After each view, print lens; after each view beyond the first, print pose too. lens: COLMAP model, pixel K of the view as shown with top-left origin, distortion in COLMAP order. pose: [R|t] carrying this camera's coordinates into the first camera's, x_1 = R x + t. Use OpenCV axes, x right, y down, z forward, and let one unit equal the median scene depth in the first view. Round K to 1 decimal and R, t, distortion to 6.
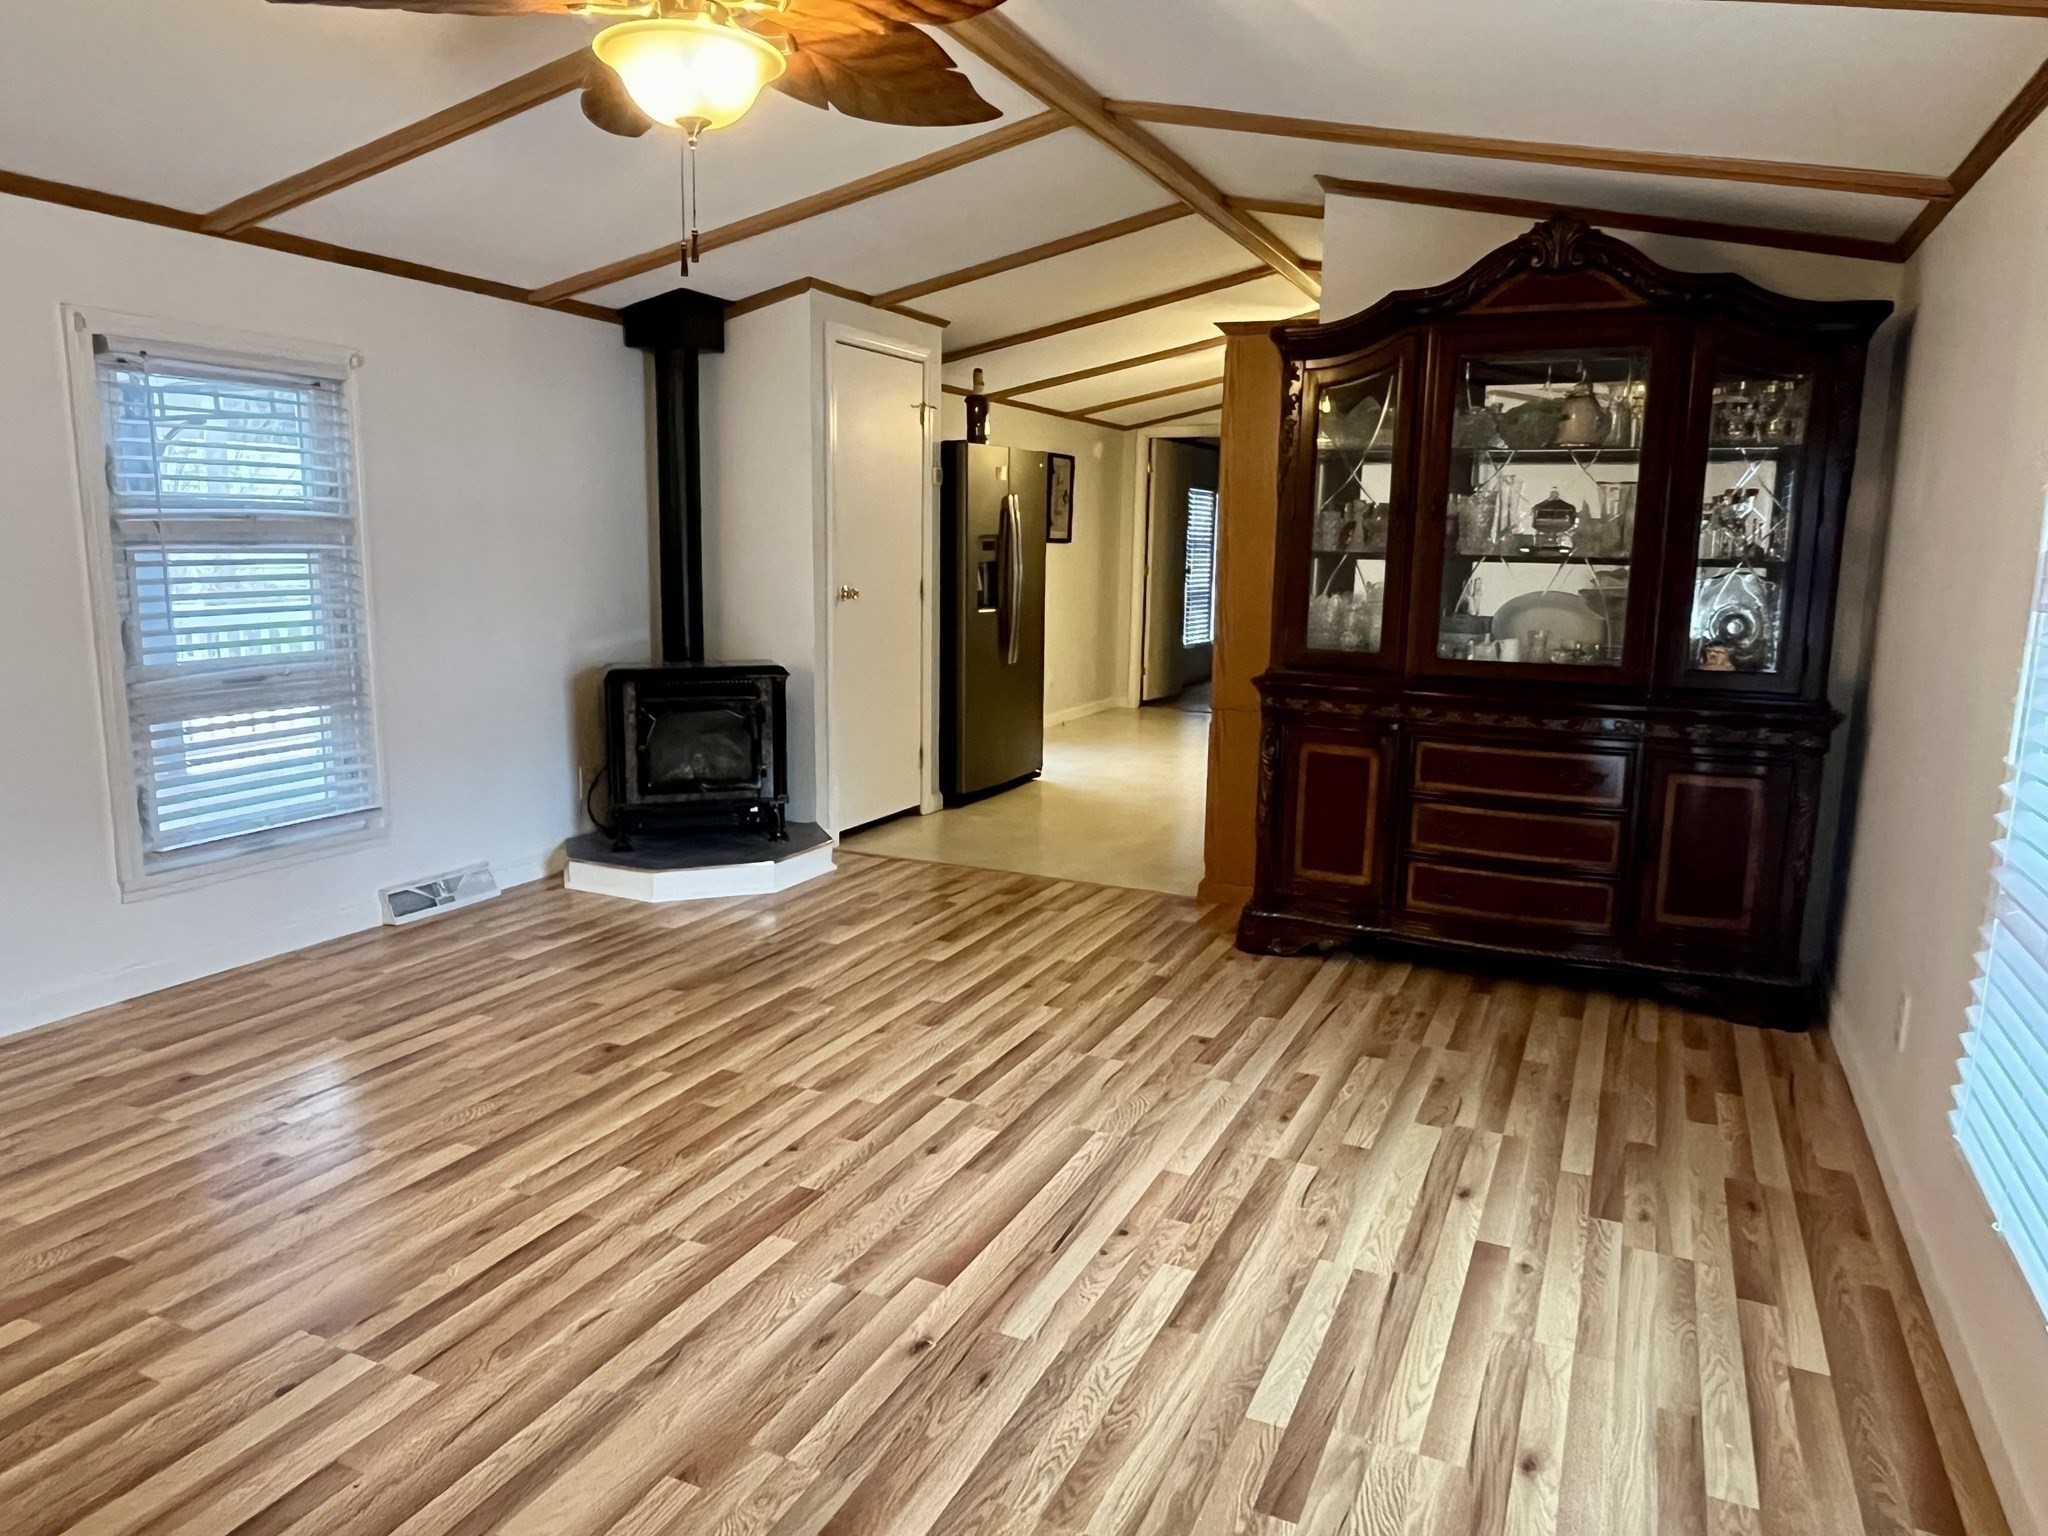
lens RADIAL K [[1338.8, 0, 1037.1], [0, 1338.8, 758.4], [0, 0, 1]] dist [0.007476, -0.005804]
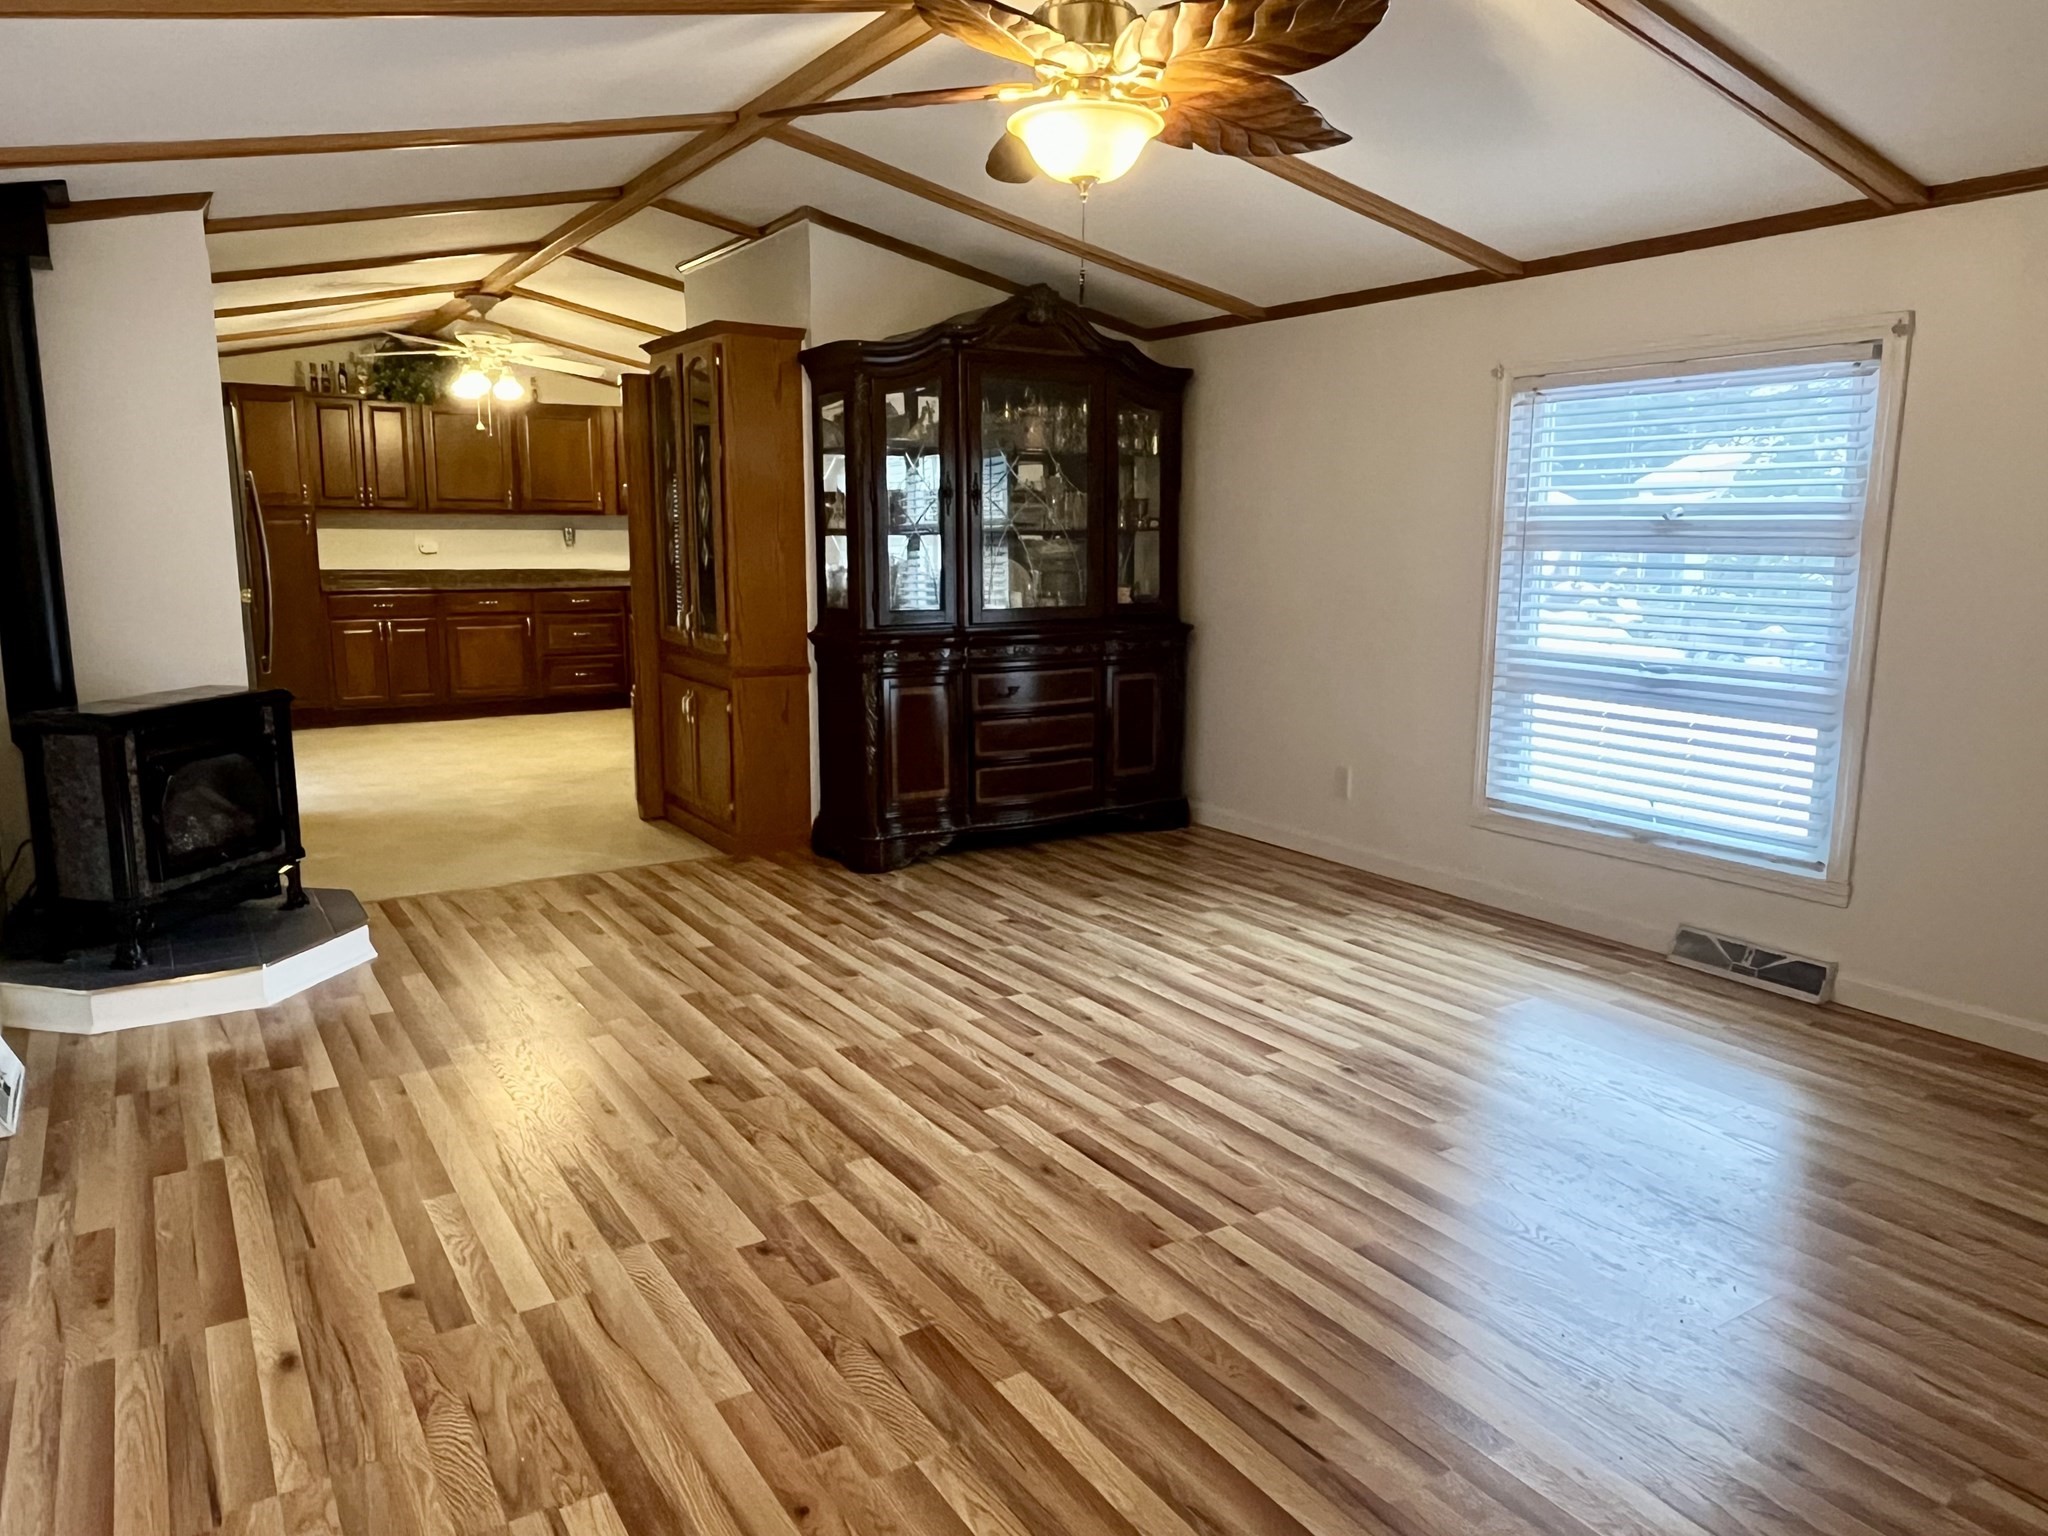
lens RADIAL K [[1338.8, 0, 1031.7], [0, 1338.8, 769.1], [0, 0, 1]] dist [0.007476, -0.005804]
pose [[0.535582, -0.161645, 0.828868, -1.070364], [0.137477, 0.985105, 0.103282, -0.072862], [-0.833217, 0.058635, 0.549828, 0.324070]]
